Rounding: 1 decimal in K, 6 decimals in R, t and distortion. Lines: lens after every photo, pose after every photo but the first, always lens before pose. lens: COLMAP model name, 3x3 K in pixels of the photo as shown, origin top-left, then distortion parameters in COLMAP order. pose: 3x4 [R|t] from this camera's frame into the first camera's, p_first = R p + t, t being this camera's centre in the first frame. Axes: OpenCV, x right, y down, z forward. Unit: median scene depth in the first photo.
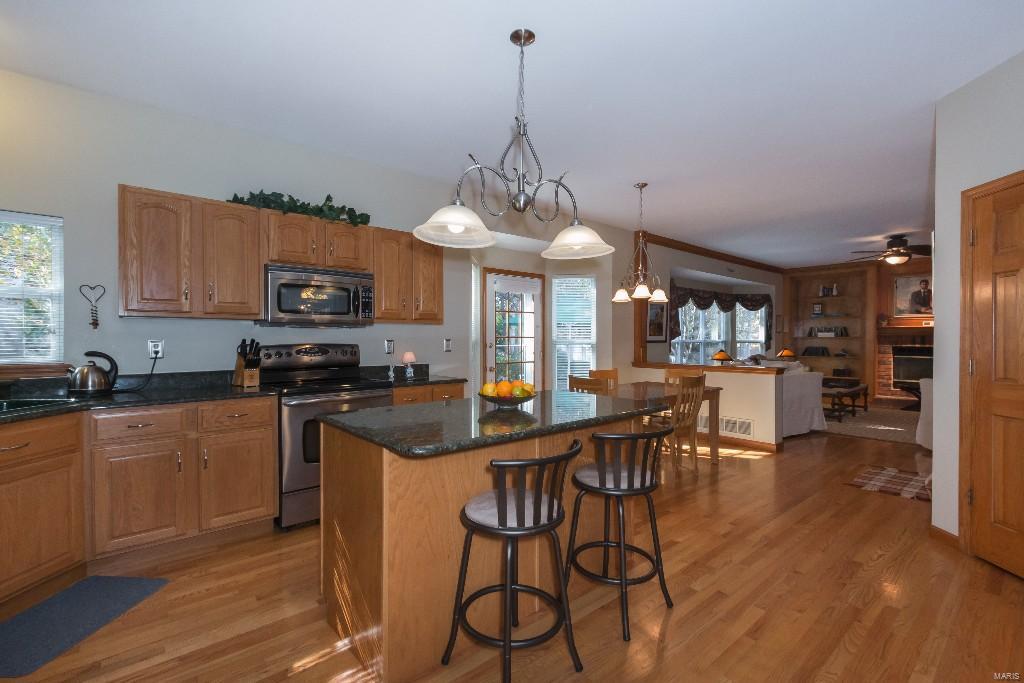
lens RADIAL K [[466.6, 0, 507.5], [0, 466.6, 342.6], [0, 0, 1]] dist [0.007985, -0.000796]
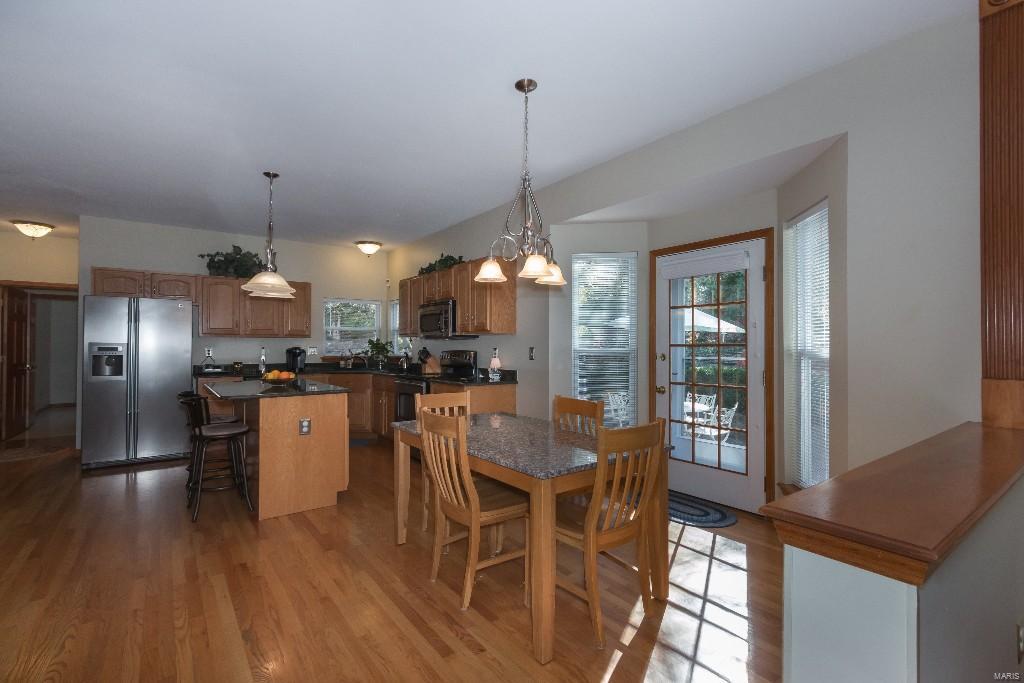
lens RADIAL K [[466.6, 0, 510.9], [0, 466.6, 344.9], [0, 0, 1]] dist [0.007985, -0.000796]
pose [[-0.068506, -0.001972, -0.997649, 0.687960], [-0.008116, 0.999966, -0.001419, -0.008979], [0.997618, 0.008000, -0.068520, 0.807395]]
